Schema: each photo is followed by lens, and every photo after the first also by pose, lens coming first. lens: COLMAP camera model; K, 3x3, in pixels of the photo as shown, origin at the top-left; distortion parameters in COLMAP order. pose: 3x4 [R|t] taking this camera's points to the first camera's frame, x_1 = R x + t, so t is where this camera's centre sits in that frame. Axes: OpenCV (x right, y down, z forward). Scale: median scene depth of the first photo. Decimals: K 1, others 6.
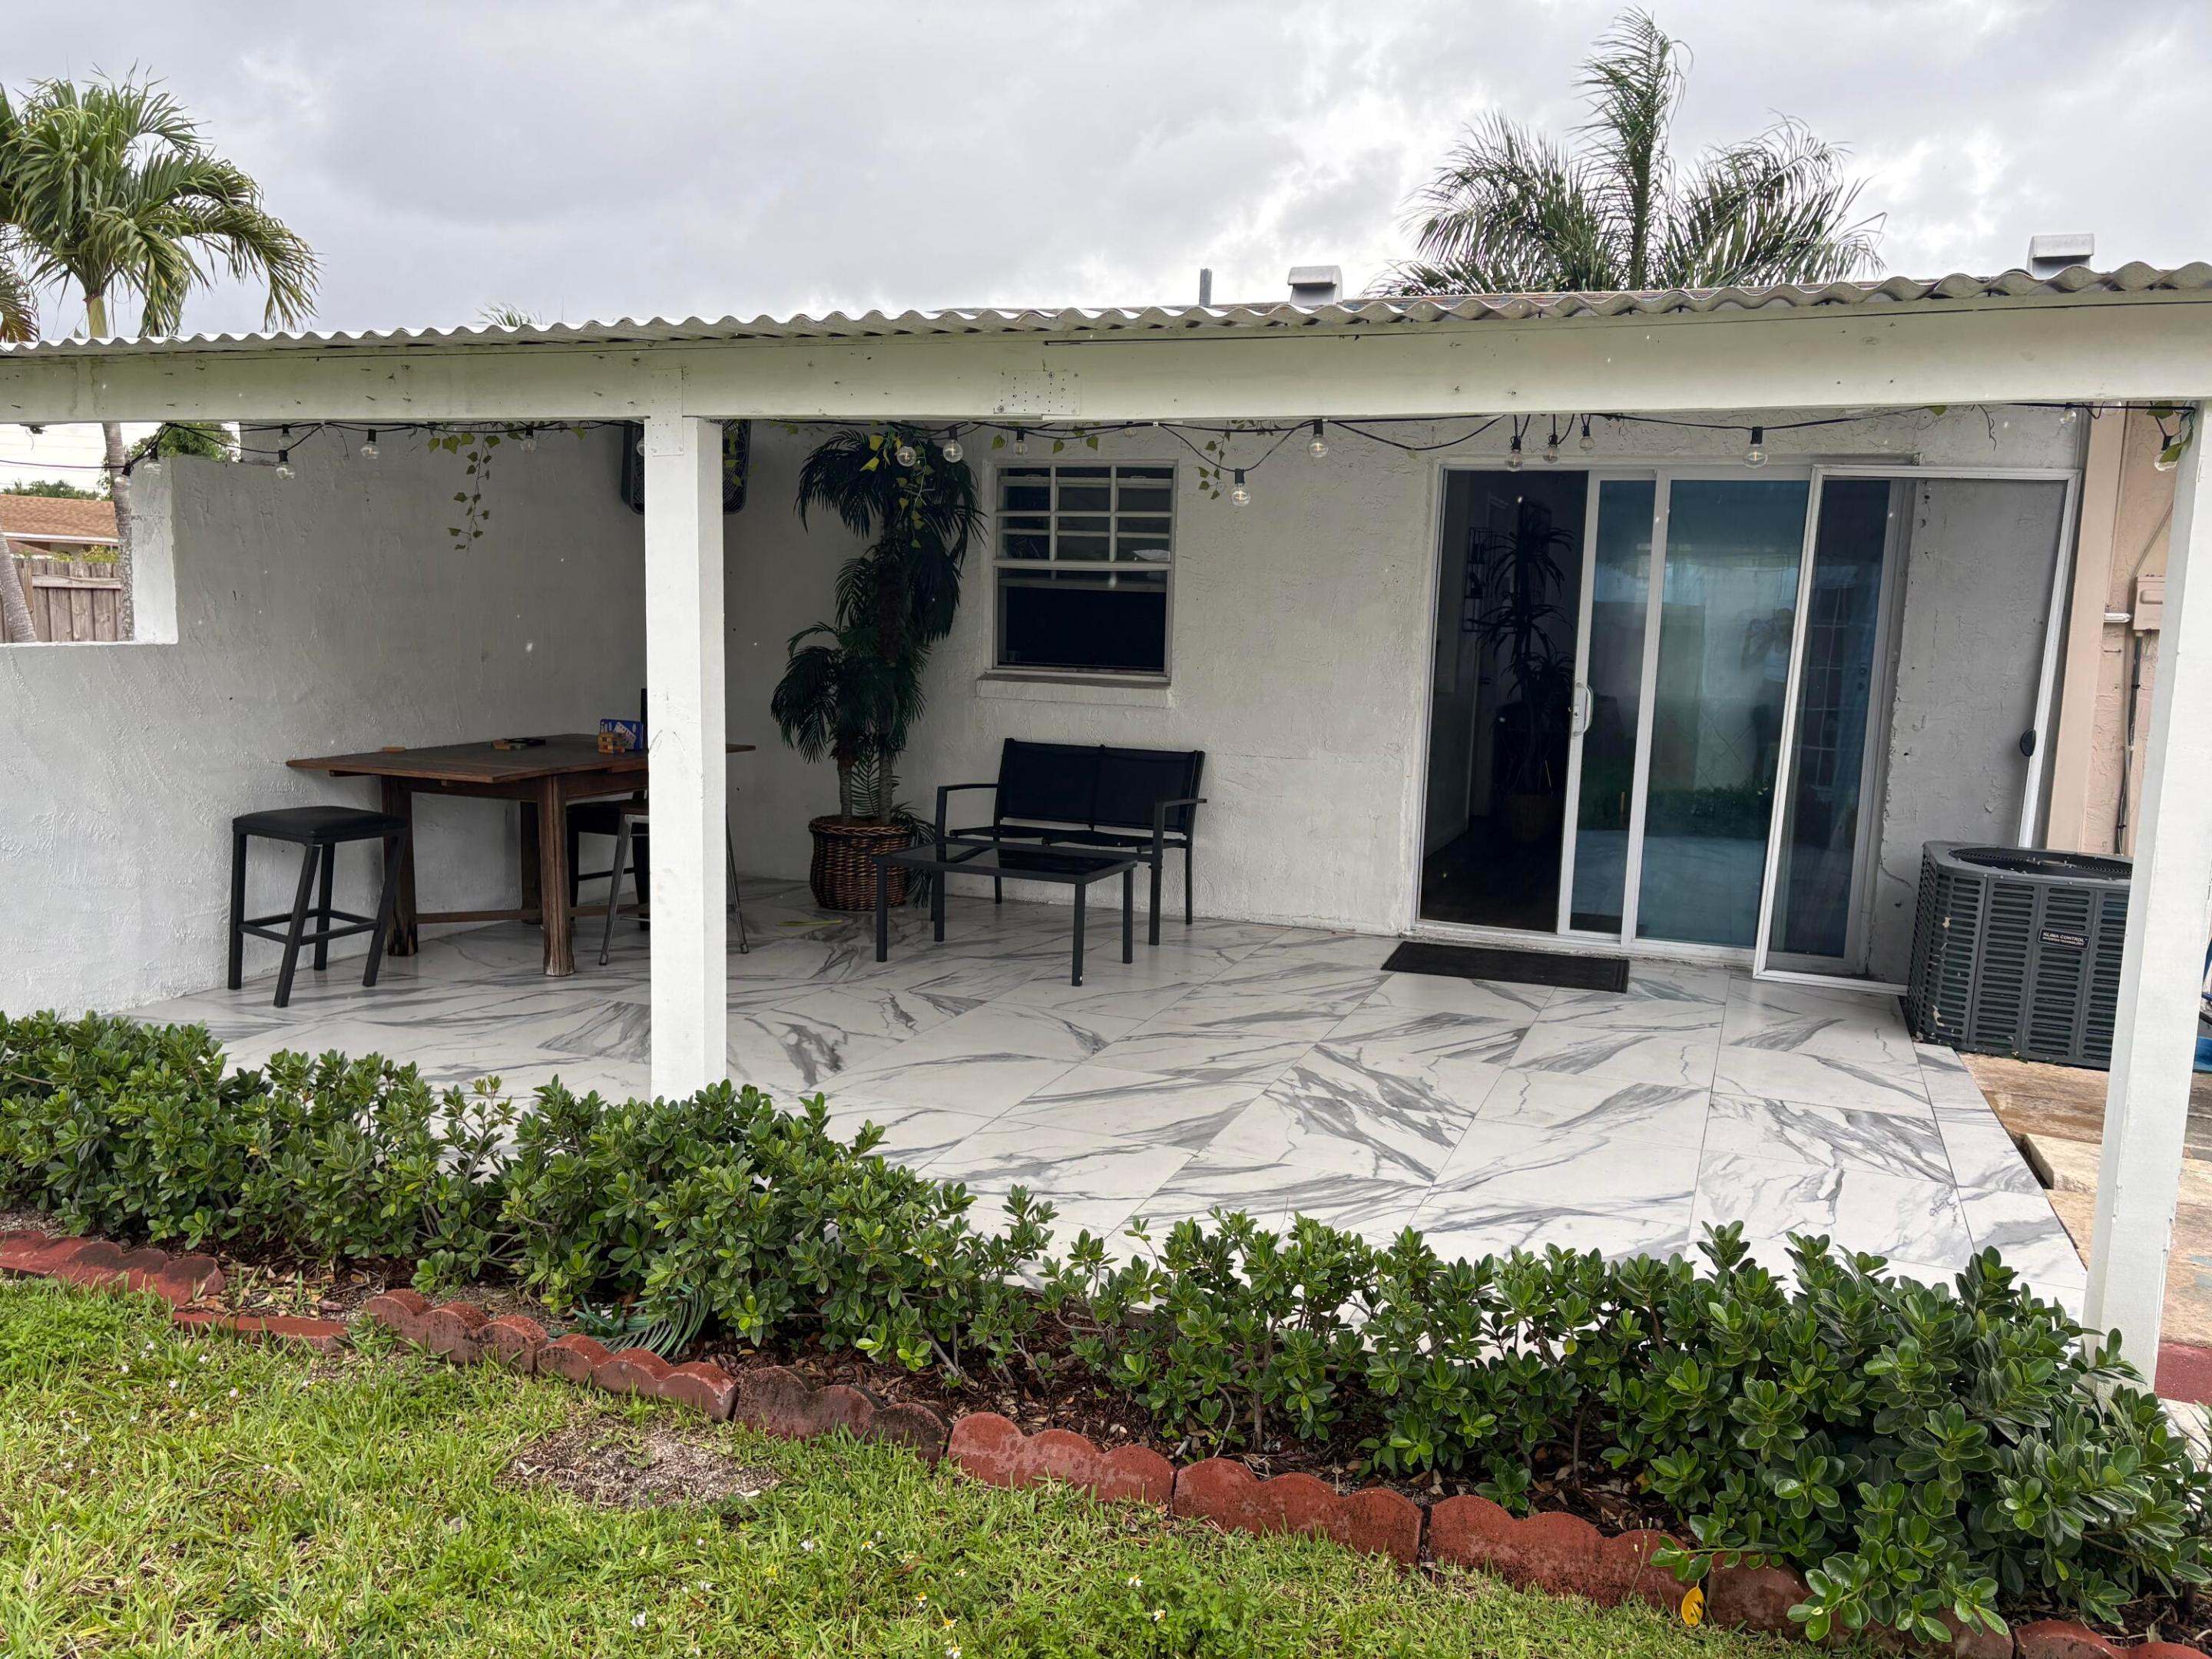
lens RADIAL K [[1678.3, 0, 1107.6], [0, 1678.3, 831.3], [0, 0, 1]] dist [0.041472, -0.008310]
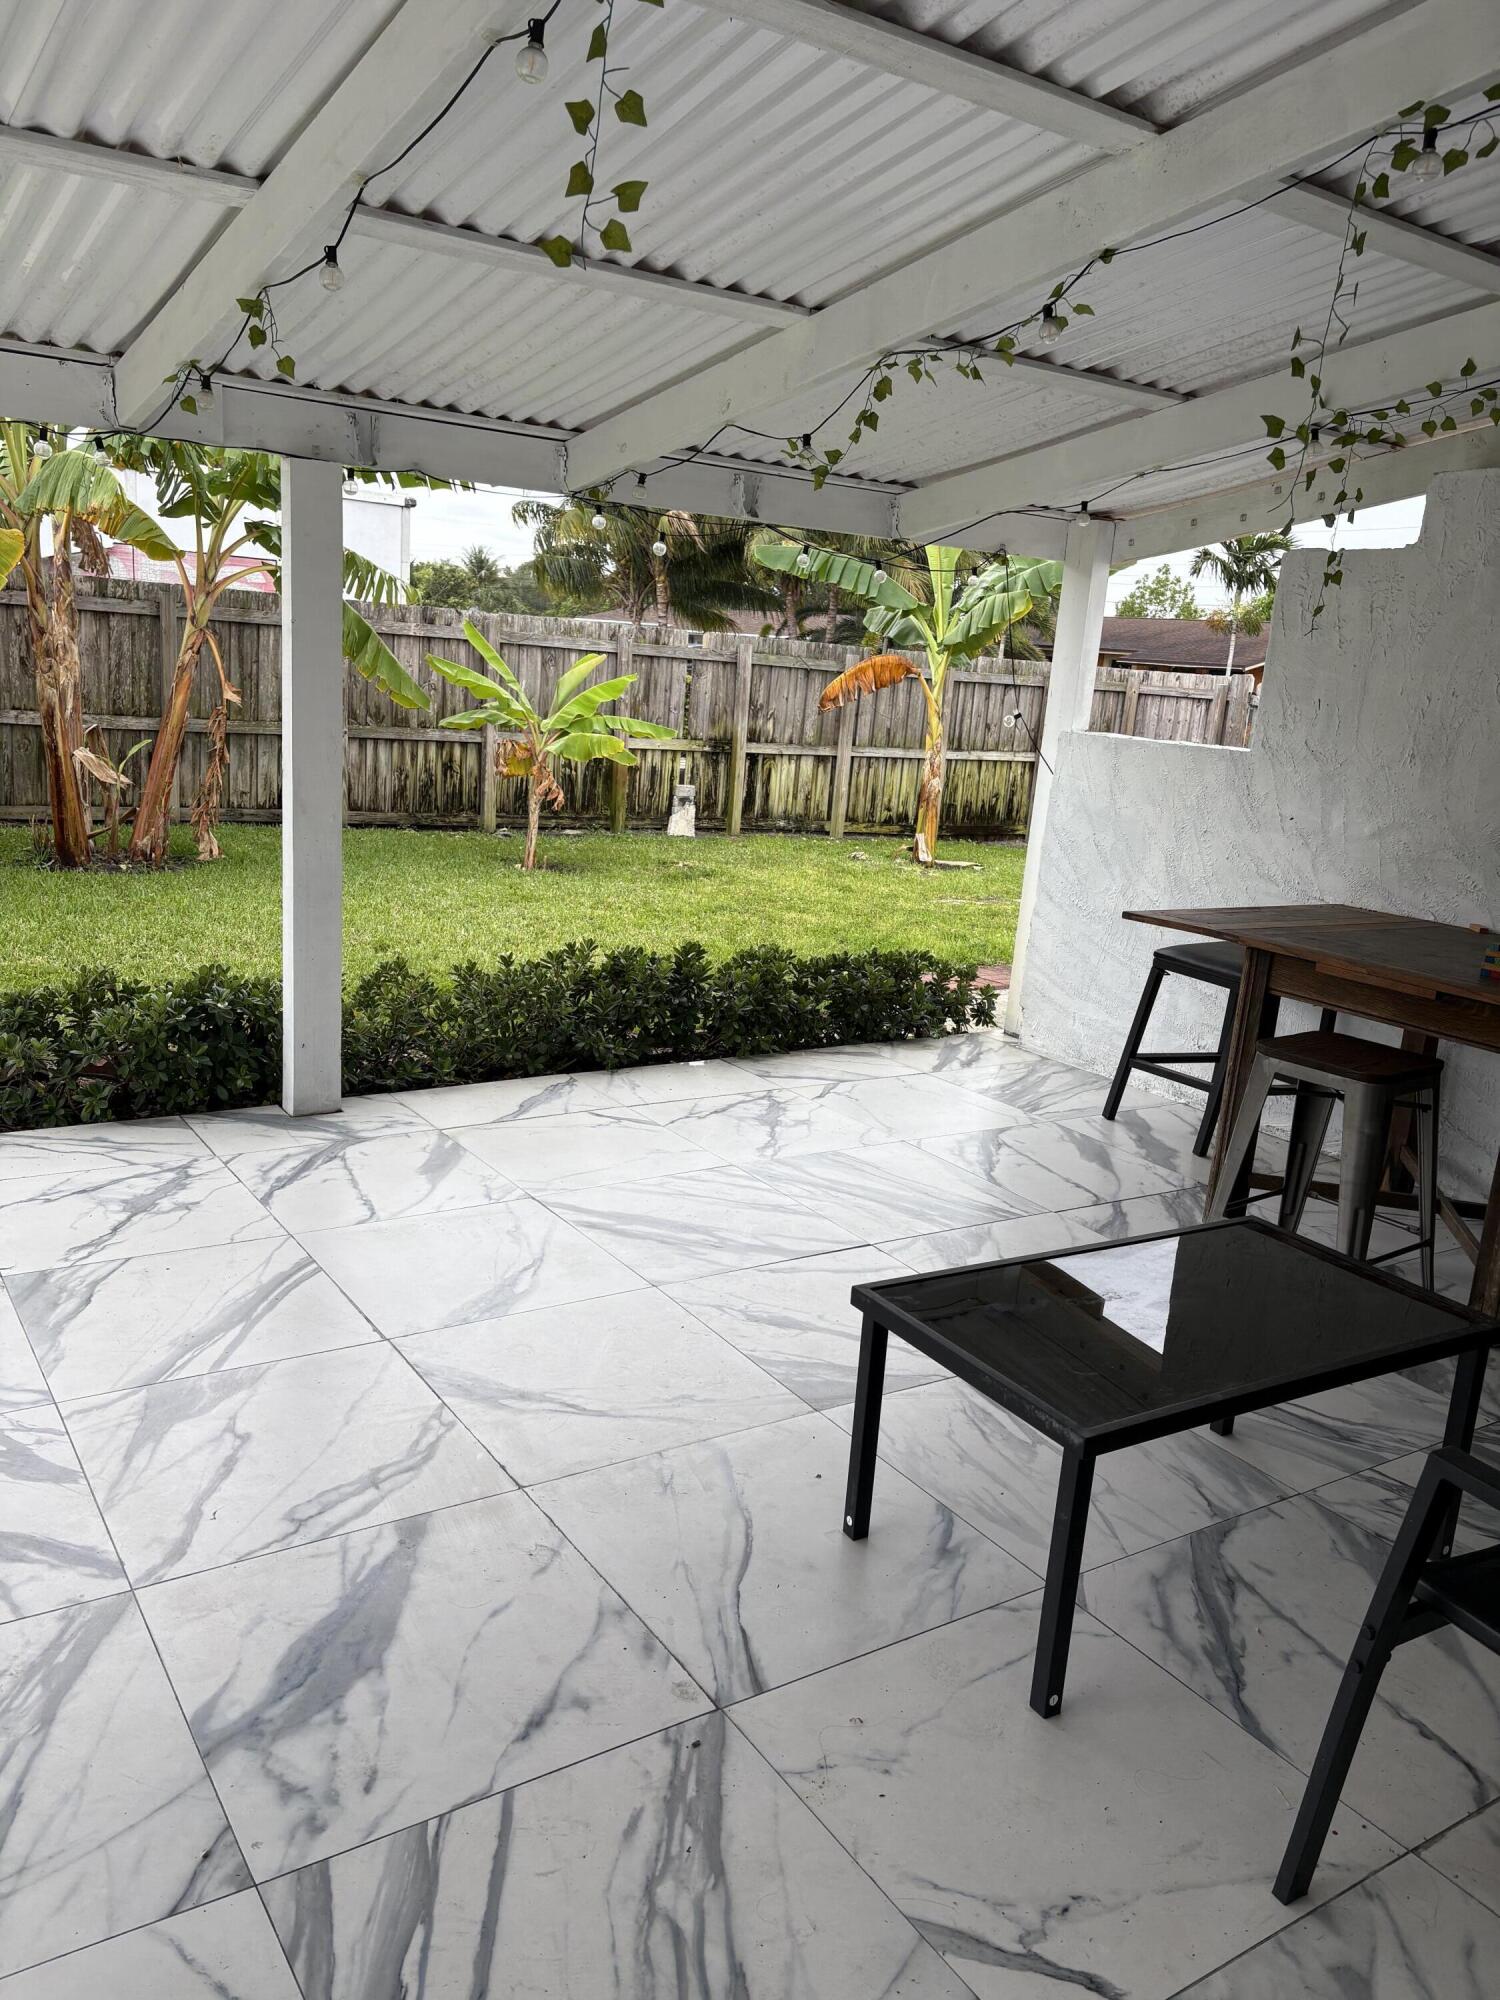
lens RADIAL K [[1517.4, 0, 752.0], [0, 1517.4, 1002.8], [0, 0, 1]] dist [0.041472, -0.008310]
pose [[-0.563349, 0.113955, -0.818323, 0.347996], [-0.202454, 0.941209, 0.270441, -0.158319], [0.801031, 0.318026, -0.507158, 1.305776]]
